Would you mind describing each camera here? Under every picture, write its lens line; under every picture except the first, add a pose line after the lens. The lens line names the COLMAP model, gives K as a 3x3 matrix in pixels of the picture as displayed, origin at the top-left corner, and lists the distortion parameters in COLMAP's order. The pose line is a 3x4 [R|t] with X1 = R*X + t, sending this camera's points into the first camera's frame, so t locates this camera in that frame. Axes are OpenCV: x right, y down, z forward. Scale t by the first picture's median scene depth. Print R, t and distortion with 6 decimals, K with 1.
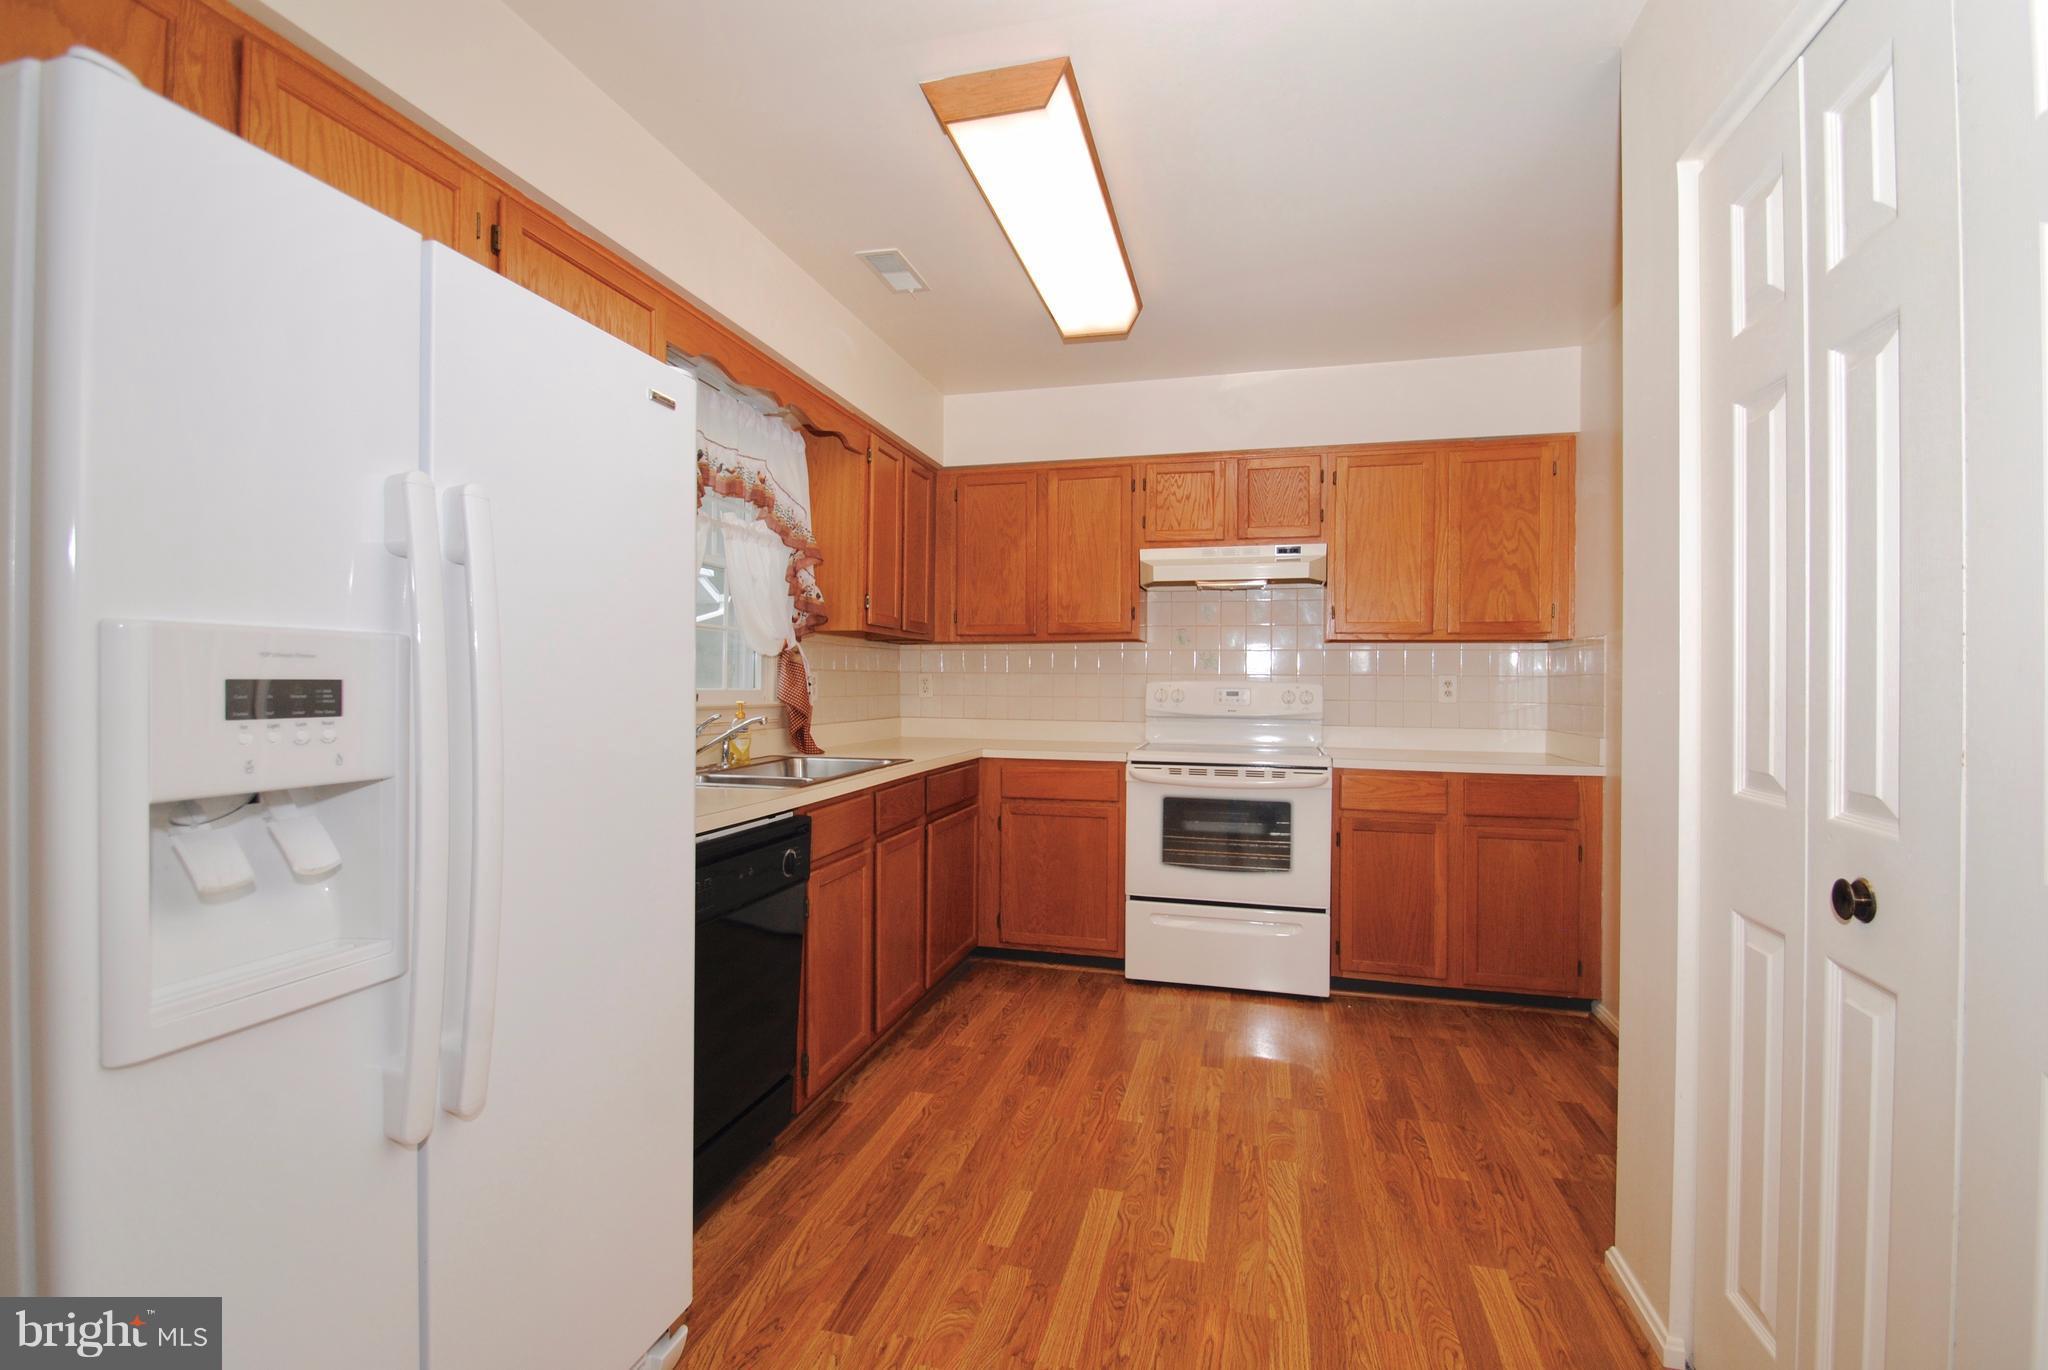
lens RADIAL K [[898.5, 0, 1029.9], [0, 898.5, 680.9], [0, 0, 1]] dist [-0.019276, -0.004699]
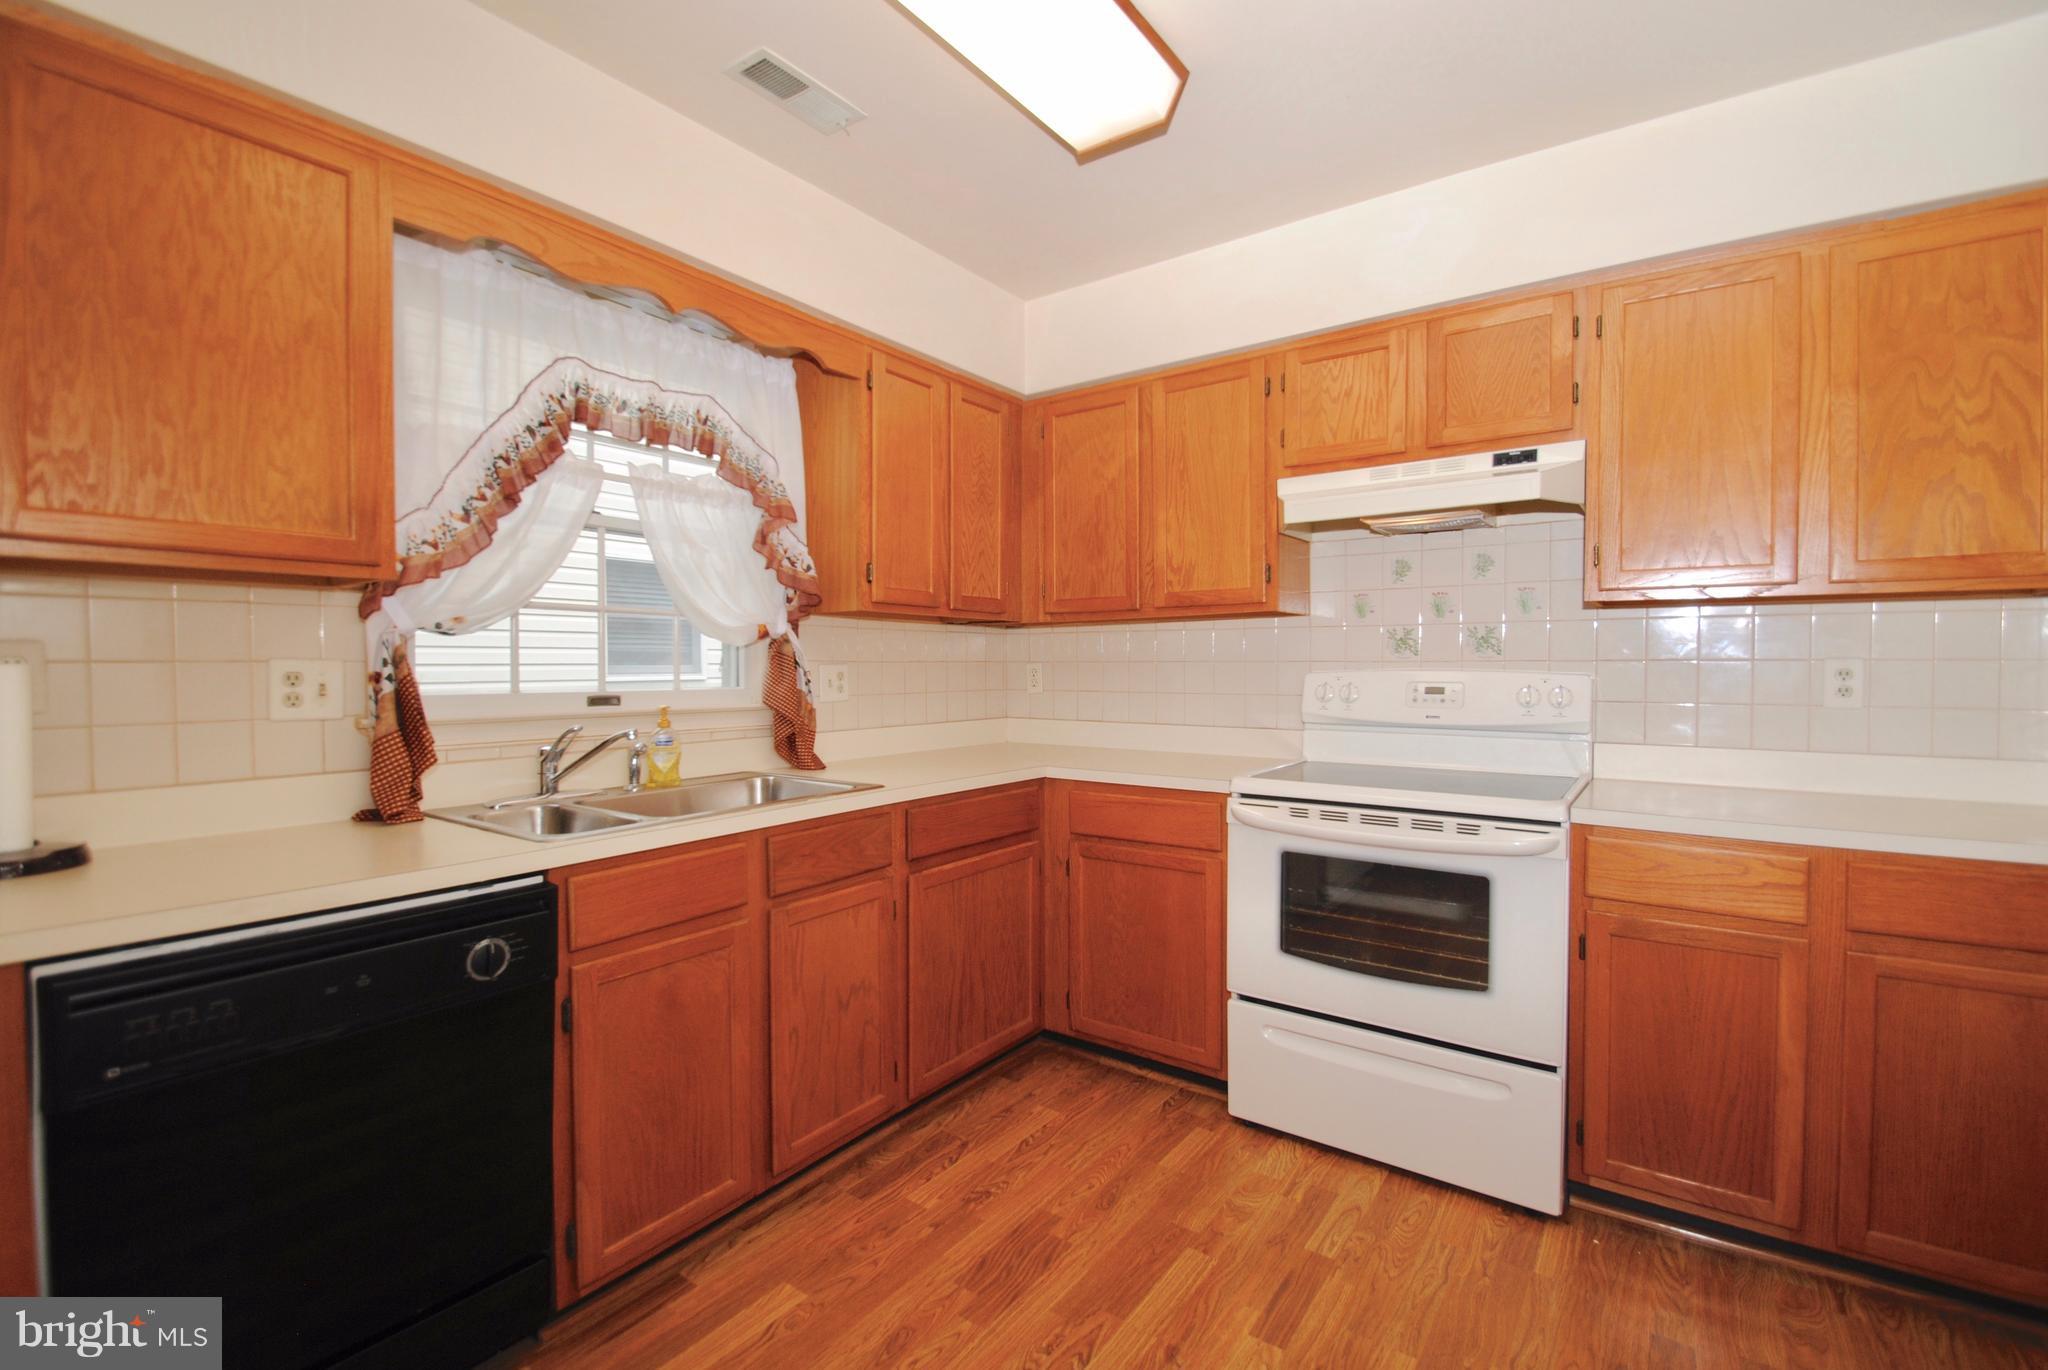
lens RADIAL K [[898.5, 0, 1006.4], [0, 898.5, 684.4], [0, 0, 1]] dist [-0.019276, -0.004699]
pose [[0.929884, -0.002178, -0.367847, 0.202445], [0.009412, 0.999796, 0.017872, -0.005419], [0.367733, -0.020081, 0.929715, 0.324062]]
